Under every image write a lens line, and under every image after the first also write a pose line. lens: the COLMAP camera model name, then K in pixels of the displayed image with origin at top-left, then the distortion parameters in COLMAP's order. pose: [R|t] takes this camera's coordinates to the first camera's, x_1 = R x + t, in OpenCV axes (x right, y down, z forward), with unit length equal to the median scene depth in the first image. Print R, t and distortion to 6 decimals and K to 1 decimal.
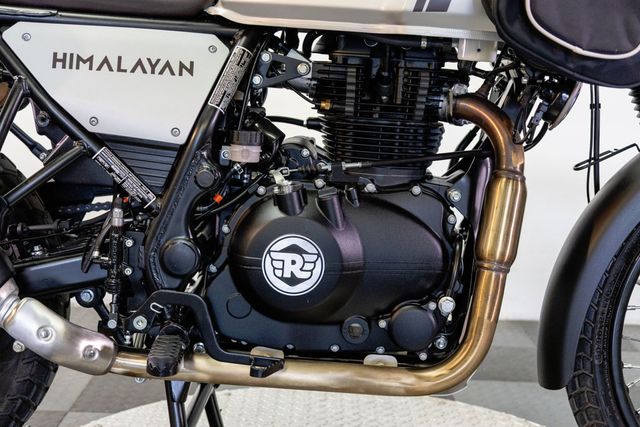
lens RADIAL K [[917.2, 0, 320.0], [0, 917.2, 213.5], [0, 0, 1]] dist [0.013984, 0.054352]
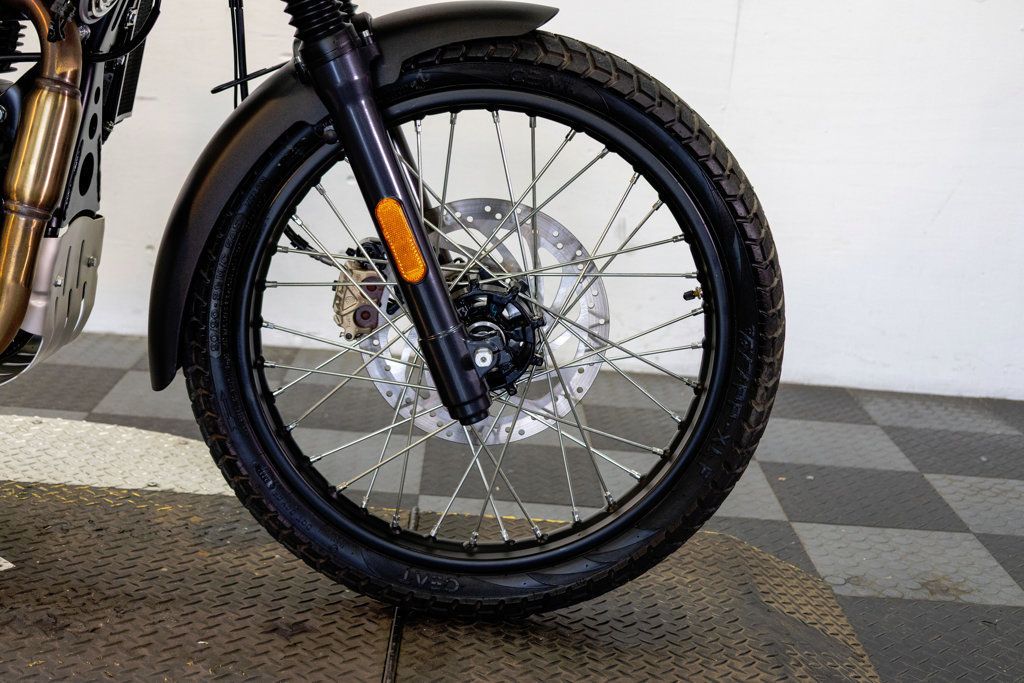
lens RADIAL K [[1467.5, 0, 512.0], [0, 1467.5, 341.5], [0, 0, 1]] dist [0.013984, 0.054352]
pose [[0.998161, 0.039353, 0.046114, 0.526649], [-0.042477, 0.996723, 0.068838, 0.064633], [-0.043254, -0.070670, 0.996562, -0.191005]]
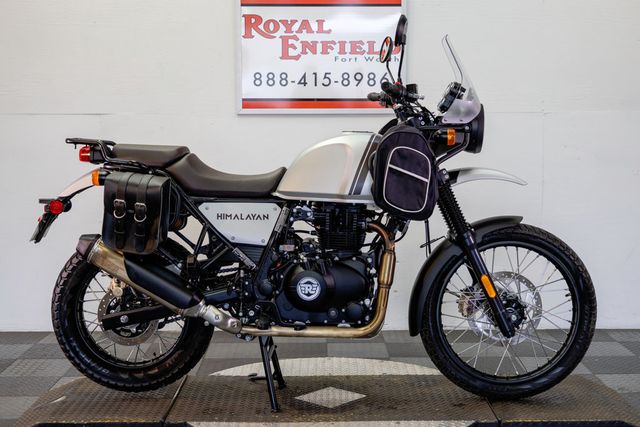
lens RADIAL K [[917.2, 0, 320.0], [0, 917.2, 213.5], [0, 0, 1]] dist [0.013984, 0.054352]
pose [[0.999138, -0.039793, 0.011787, -0.018524], [0.040546, 0.996535, -0.072623, 0.032463], [-0.008856, 0.073038, 0.997290, -1.647448]]
